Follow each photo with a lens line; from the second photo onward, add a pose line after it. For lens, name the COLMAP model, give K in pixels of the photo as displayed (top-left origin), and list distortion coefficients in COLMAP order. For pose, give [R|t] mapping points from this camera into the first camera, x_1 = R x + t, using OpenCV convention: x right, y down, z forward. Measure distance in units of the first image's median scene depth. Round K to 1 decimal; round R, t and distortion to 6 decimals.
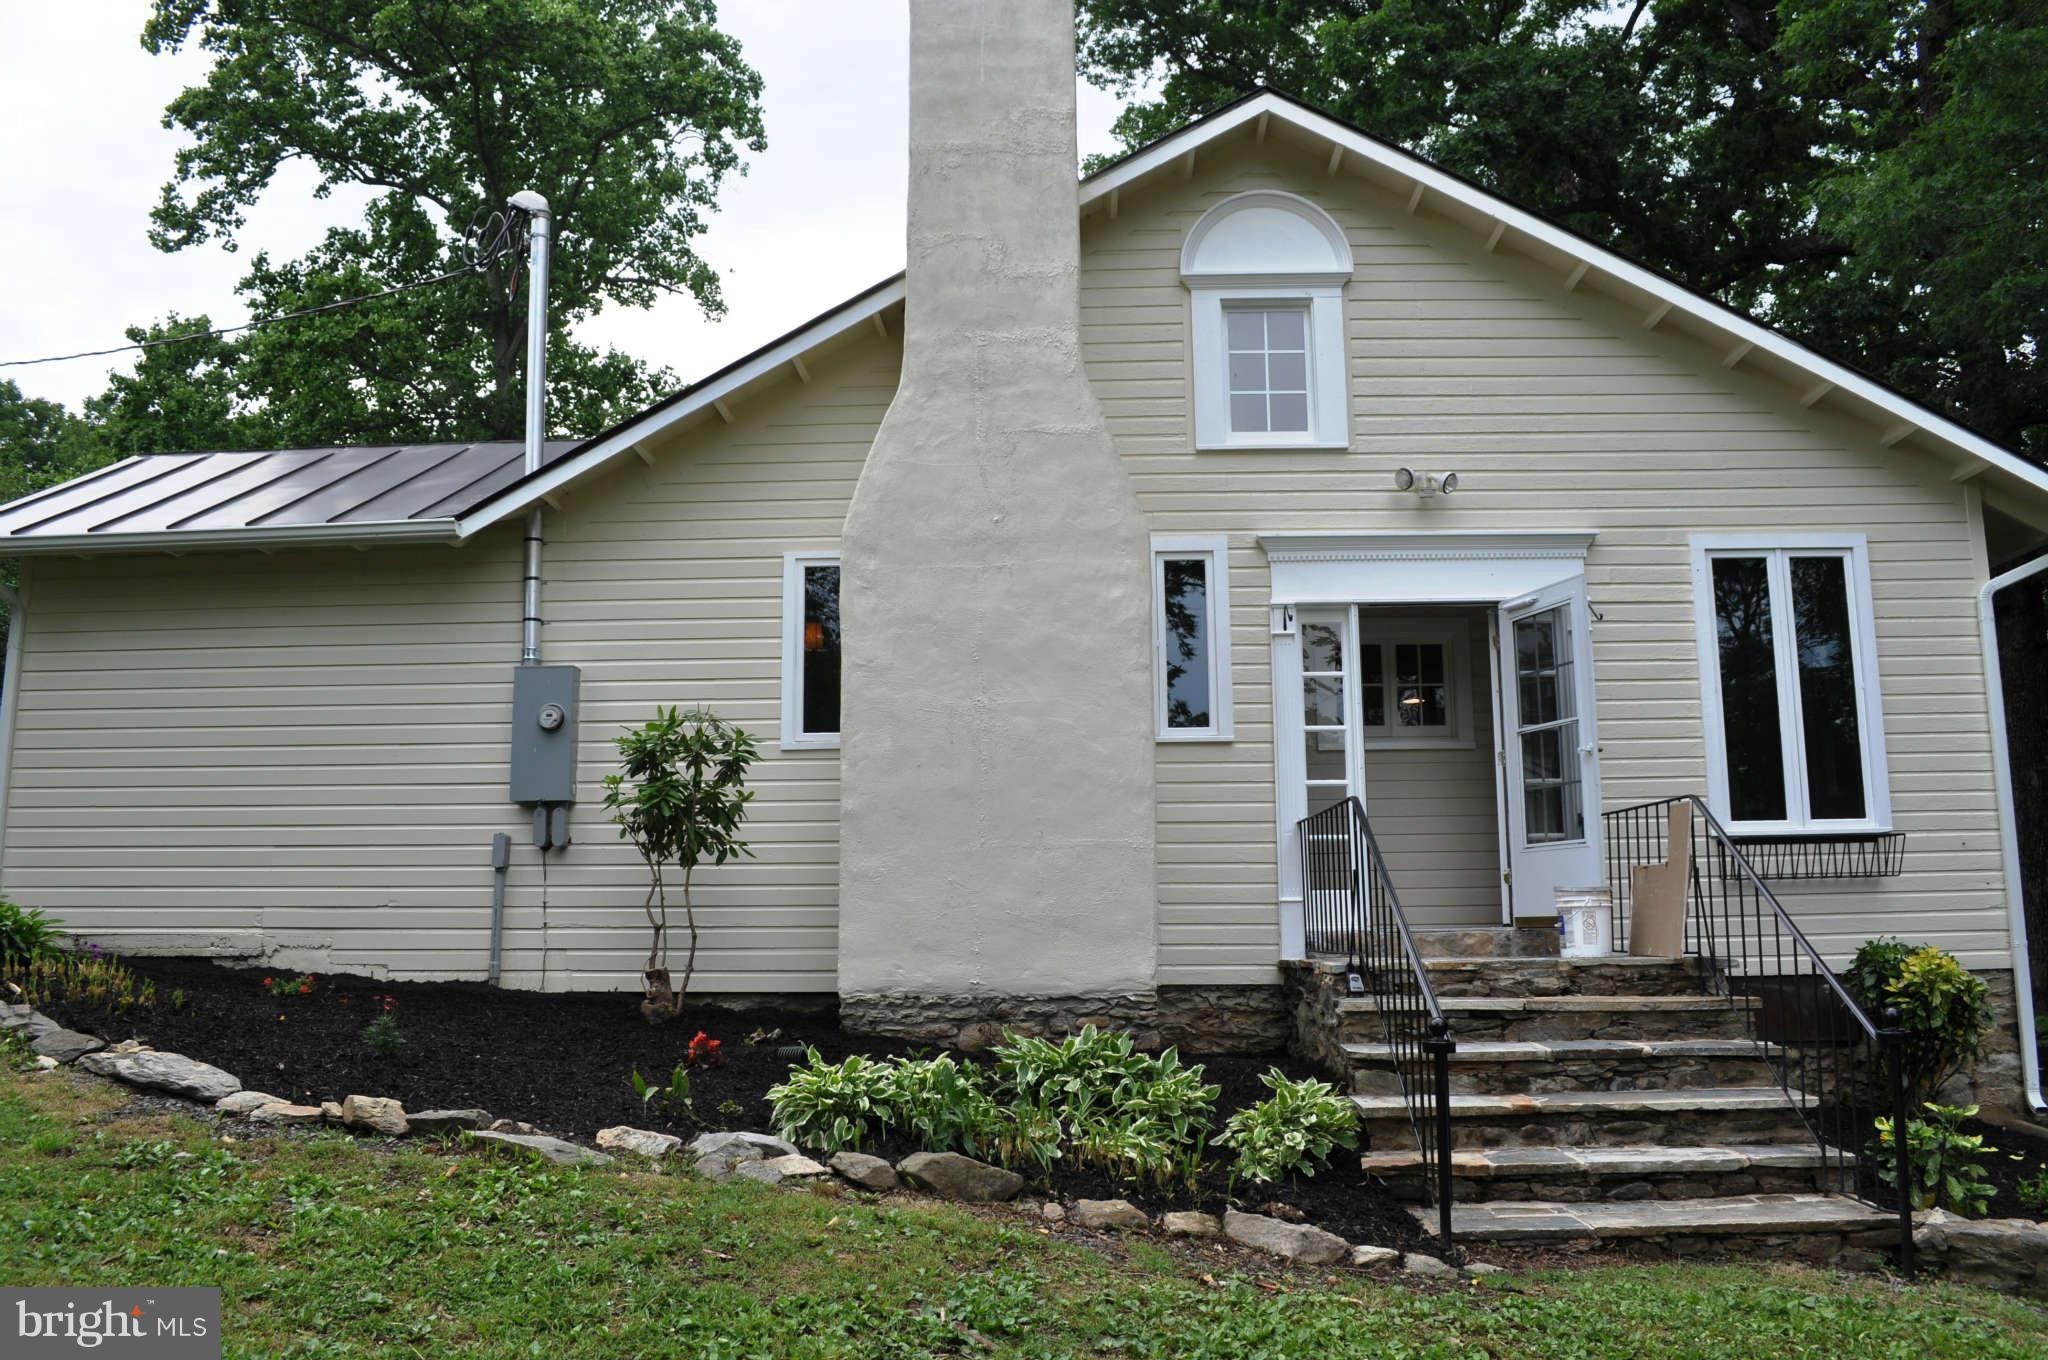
lens RADIAL K [[1619.4, 0, 1024.0], [0, 1619.4, 680.0], [0, 0, 1]] dist [-0.064843, 0.002011]
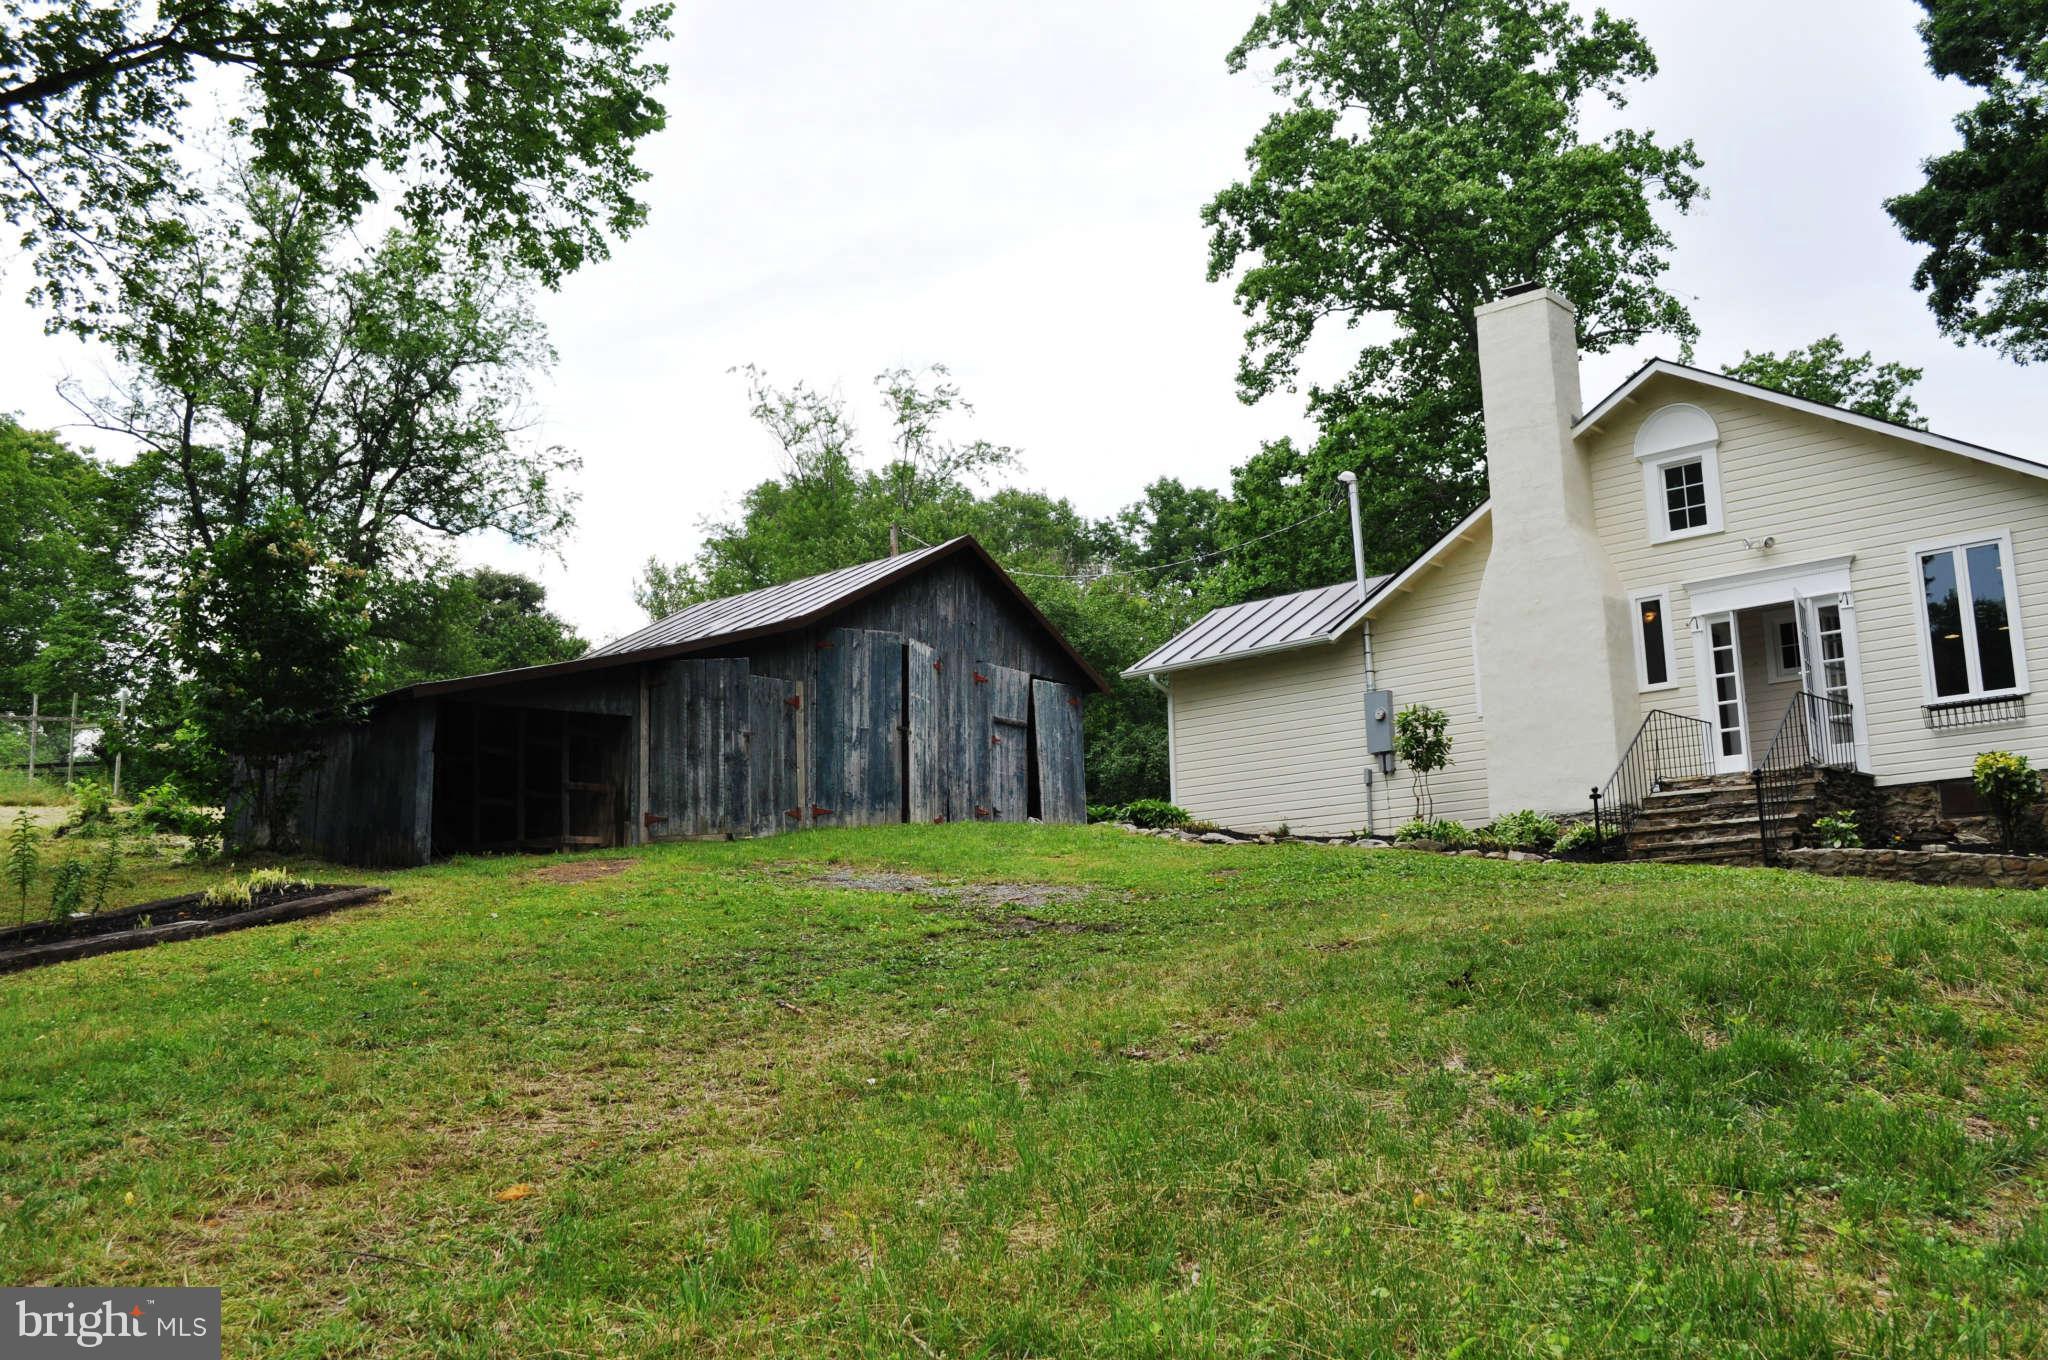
lens RADIAL K [[1619.4, 0, 1024.0], [0, 1619.4, 680.0], [0, 0, 1]] dist [-0.064843, 0.002011]
pose [[0.768136, -0.126617, -0.627642, 0.702761], [0.126199, 0.990963, -0.045464, 0.015470], [0.627726, -0.044285, 0.777173, -0.993066]]
